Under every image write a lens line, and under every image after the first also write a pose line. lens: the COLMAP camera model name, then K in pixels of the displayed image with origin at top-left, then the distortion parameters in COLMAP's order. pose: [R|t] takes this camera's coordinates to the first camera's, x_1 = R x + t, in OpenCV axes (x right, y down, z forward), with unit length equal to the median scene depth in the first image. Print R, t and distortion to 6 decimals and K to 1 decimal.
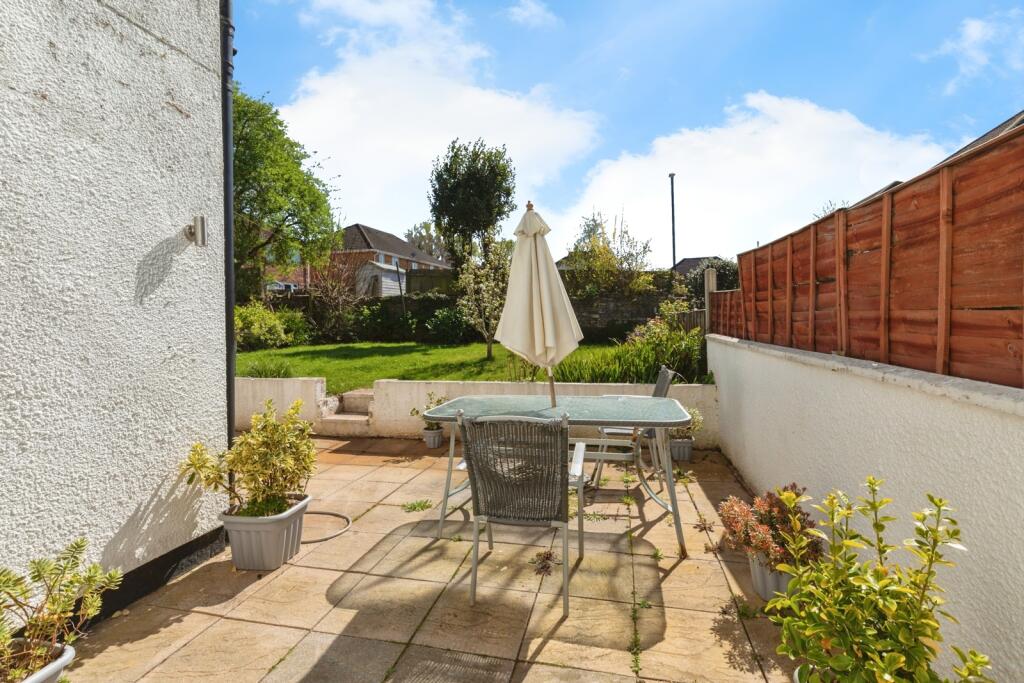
lens RADIAL K [[458.6, 0, 511.5], [0, 458.6, 330.7], [0, 0, 1]] dist [0.001255, -0.000115]
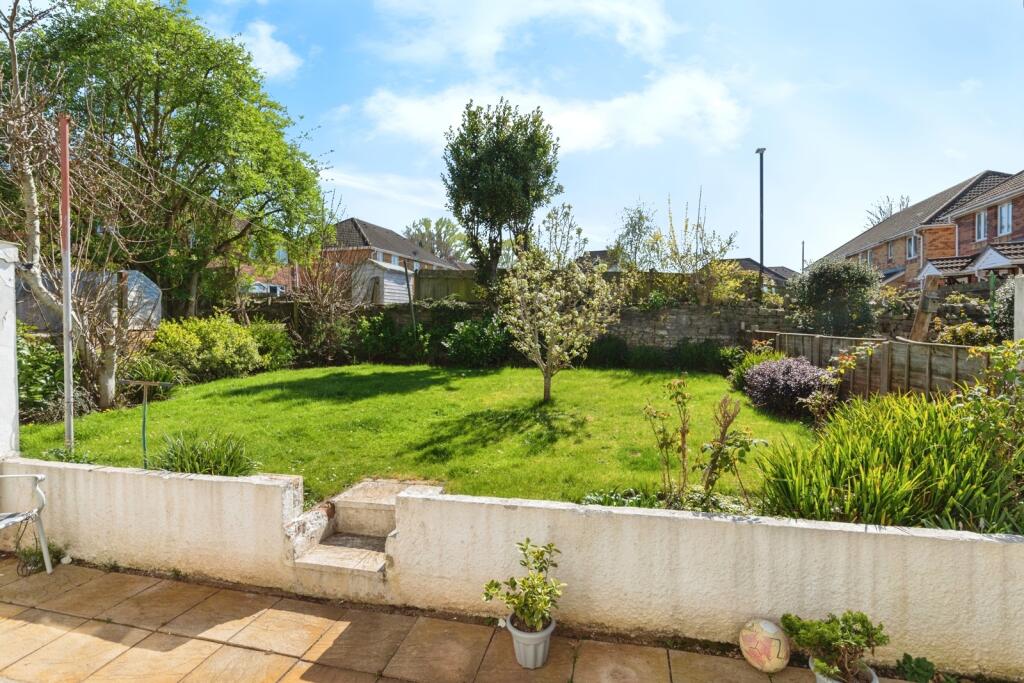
lens RADIAL K [[488.7, 0, 498.5], [0, 488.7, 344.7], [0, 0, 1]] dist [-0.003500, -0.000137]
pose [[0.999467, 0.010851, -0.030783, -0.064482], [-0.010290, 0.999779, 0.018343, -0.023556], [0.030975, -0.018017, 0.999358, 0.175795]]
